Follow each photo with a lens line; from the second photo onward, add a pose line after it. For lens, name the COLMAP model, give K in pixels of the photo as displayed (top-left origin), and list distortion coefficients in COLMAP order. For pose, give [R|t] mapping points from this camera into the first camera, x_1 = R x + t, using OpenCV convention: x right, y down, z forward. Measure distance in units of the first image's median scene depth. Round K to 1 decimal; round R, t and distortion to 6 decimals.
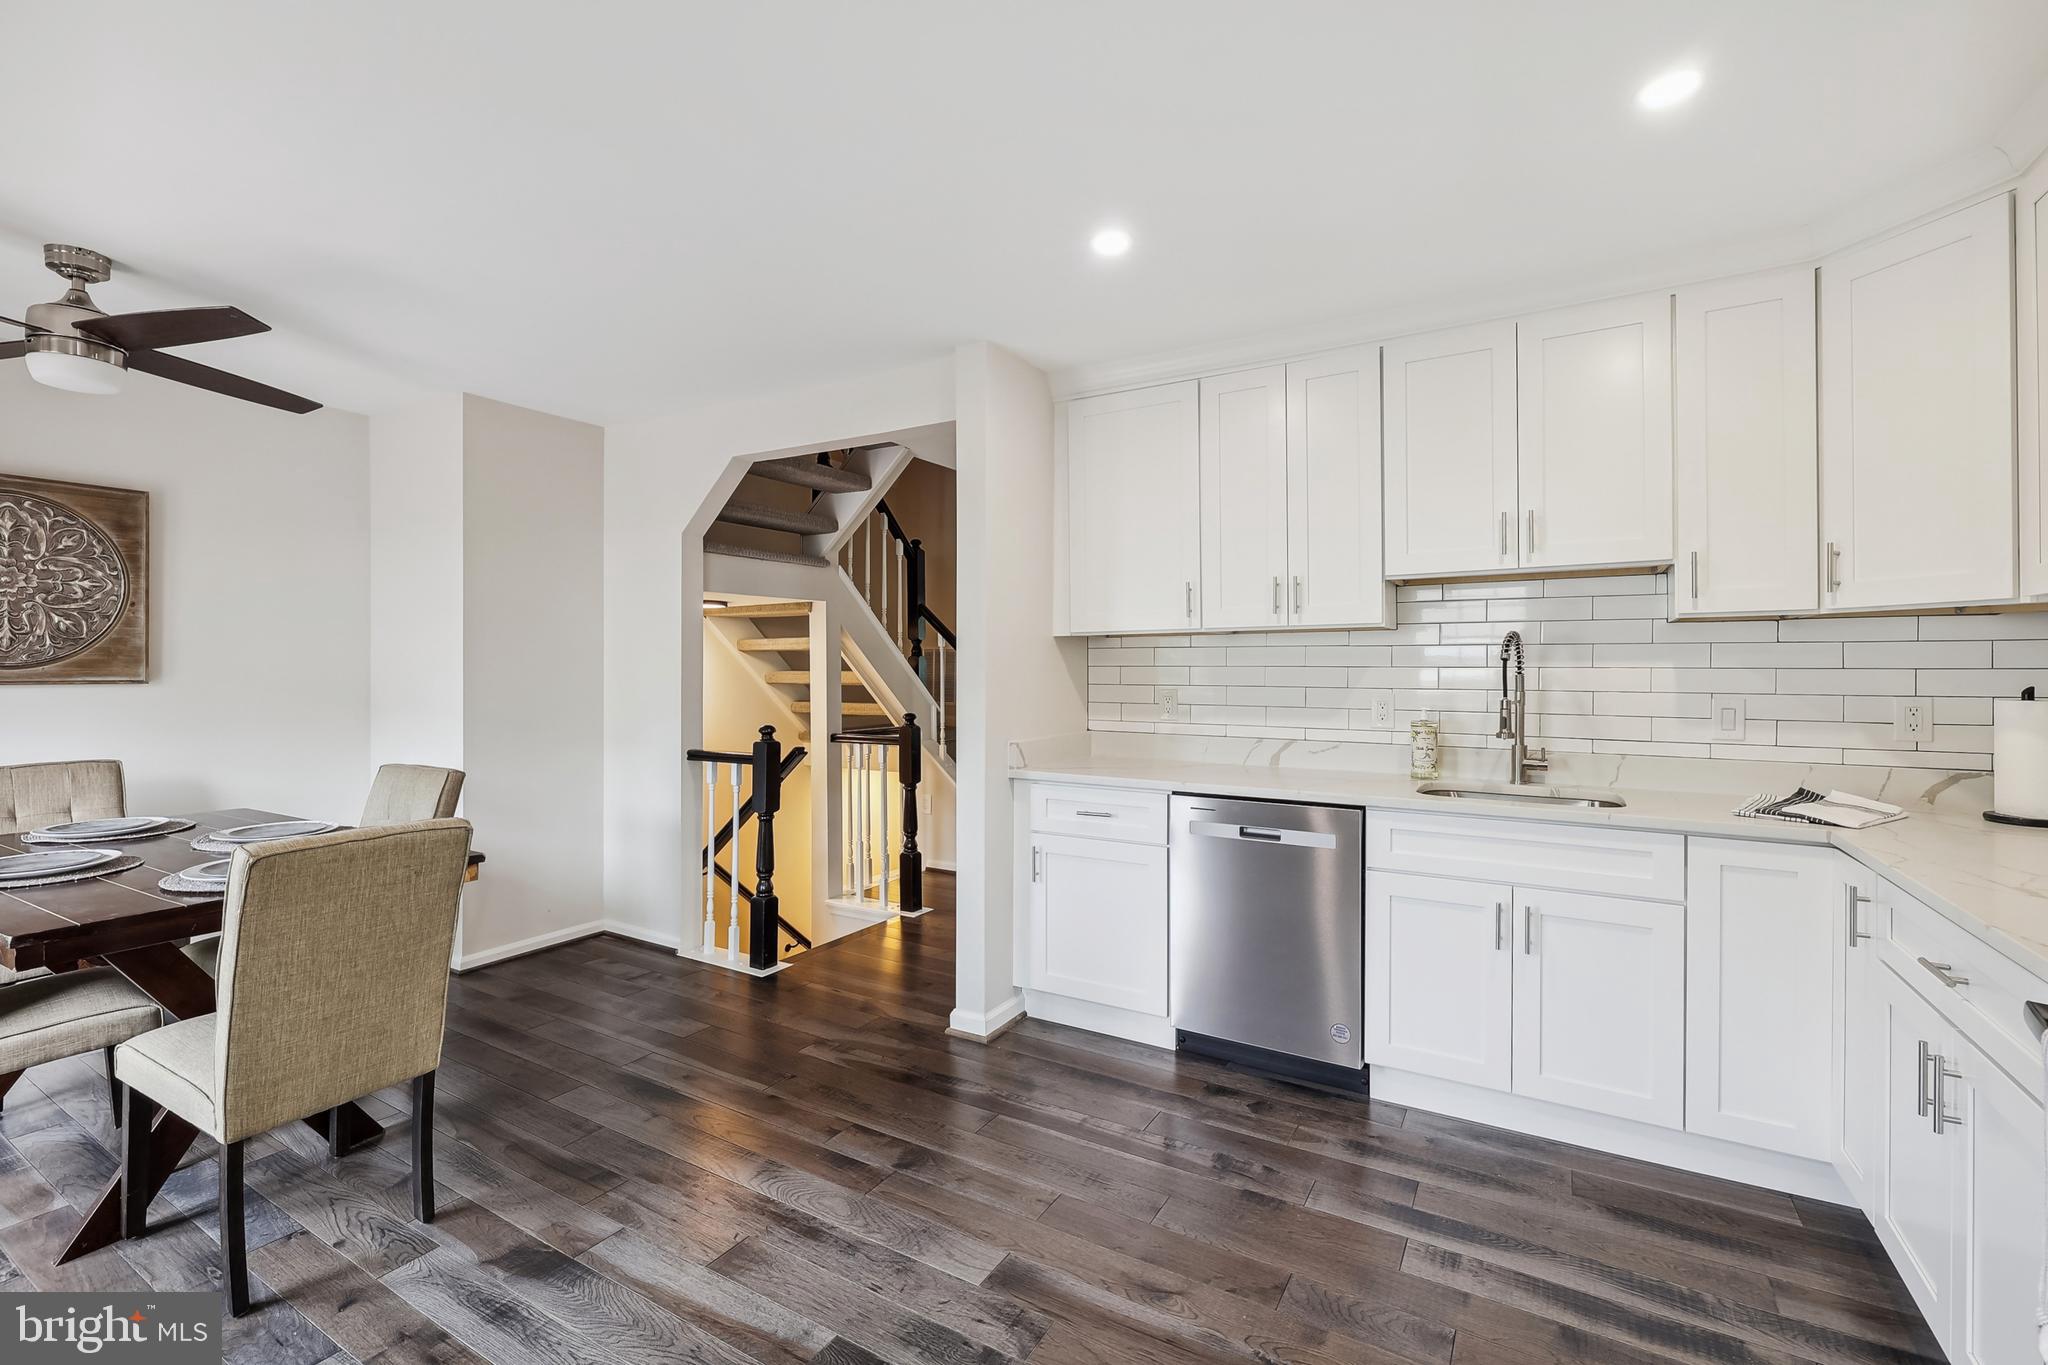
lens RADIAL K [[900.8, 0, 989.8], [0, 900.8, 661.1], [0, 0, 1]] dist [0.001546, 0.000065]
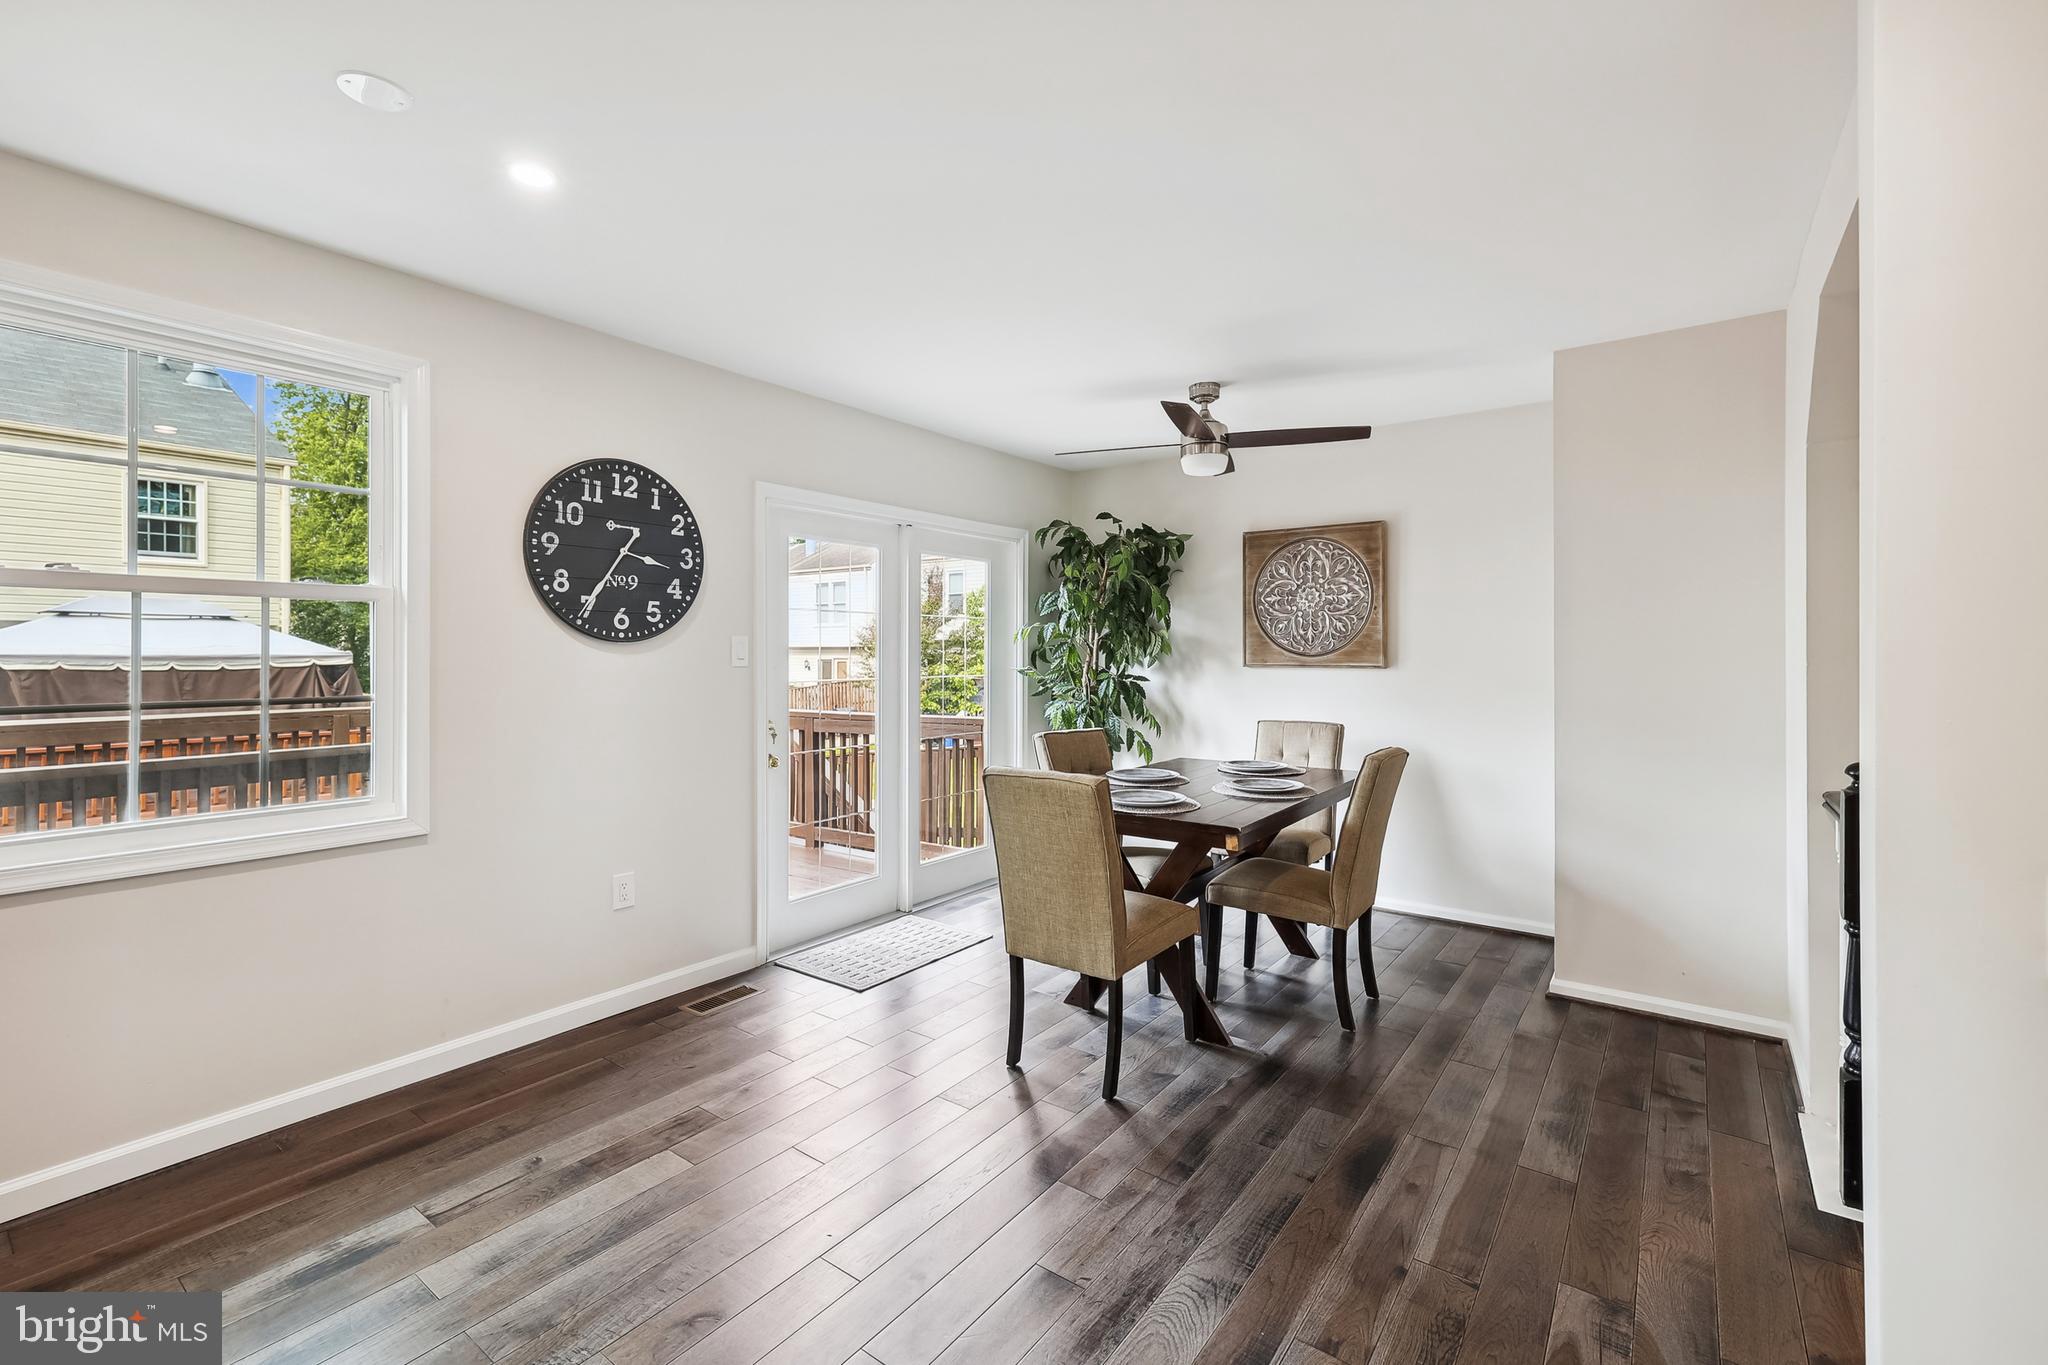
lens RADIAL K [[866.9, 0, 1025.1], [0, 866.9, 659.6], [0, 0, 1]] dist [0.002552, 0.000263]
pose [[-0.079754, 0.000590, -0.996814, 0.362130], [0.003483, 0.999994, 0.000313, 0.009642], [0.996808, -0.003447, -0.079755, 0.619718]]
